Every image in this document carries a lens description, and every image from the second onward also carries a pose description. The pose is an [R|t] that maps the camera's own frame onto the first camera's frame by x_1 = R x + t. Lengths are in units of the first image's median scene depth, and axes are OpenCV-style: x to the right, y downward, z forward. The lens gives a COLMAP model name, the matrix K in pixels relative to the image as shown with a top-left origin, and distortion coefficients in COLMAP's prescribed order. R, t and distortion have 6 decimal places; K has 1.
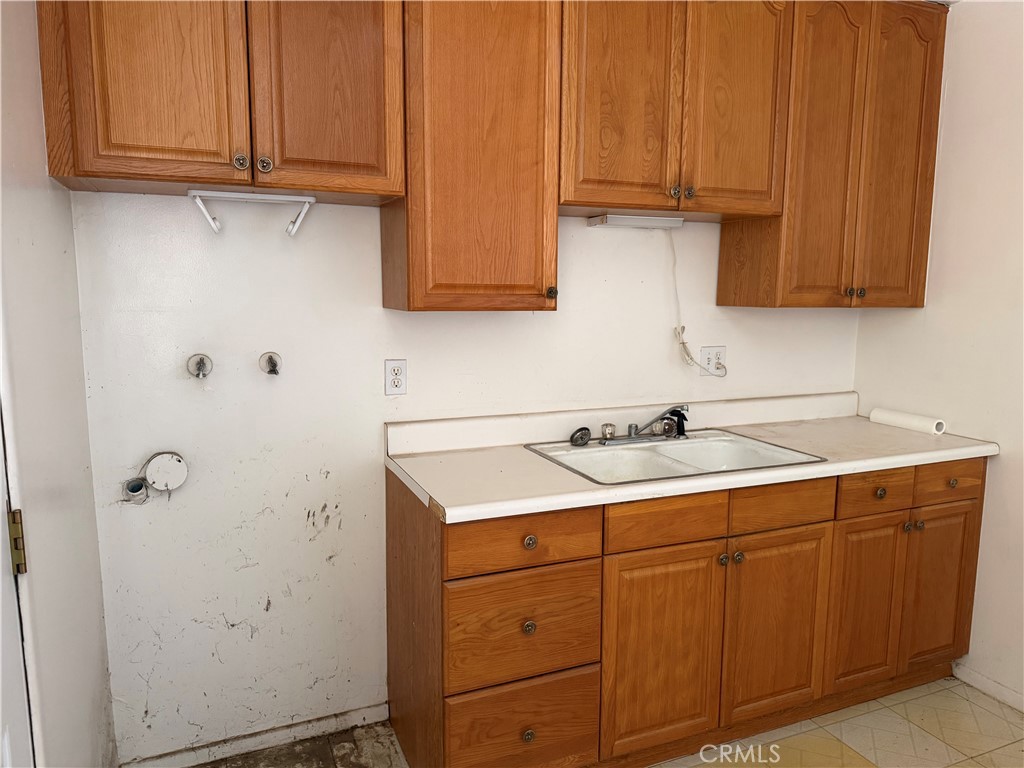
lens RADIAL K [[711.9, 0, 512.0], [0, 711.9, 384.0], [0, 0, 1]] dist [0.067986, -0.000413]
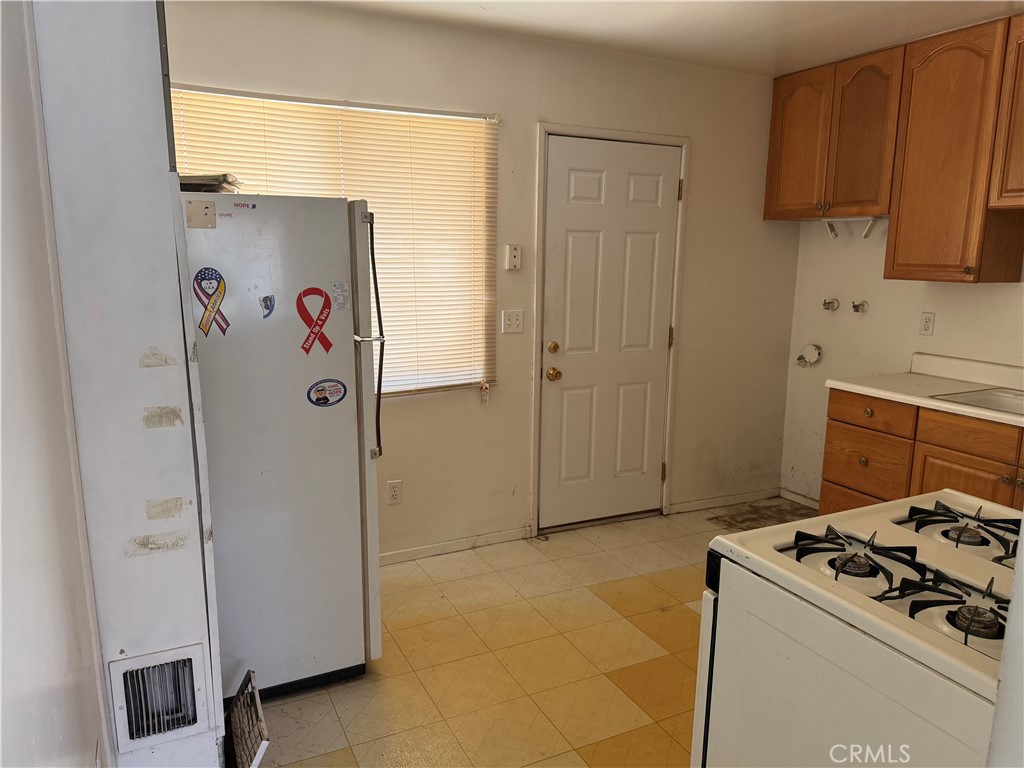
lens RADIAL K [[711.7, 0, 512.0], [0, 711.7, 384.0], [0, 0, 1]] dist [-0.001625, -0.000786]
pose [[0.051625, 0.170885, -0.983938, 1.528522], [-0.141843, 0.976518, 0.162154, -0.004960], [0.988542, 0.131193, 0.074652, 0.002400]]
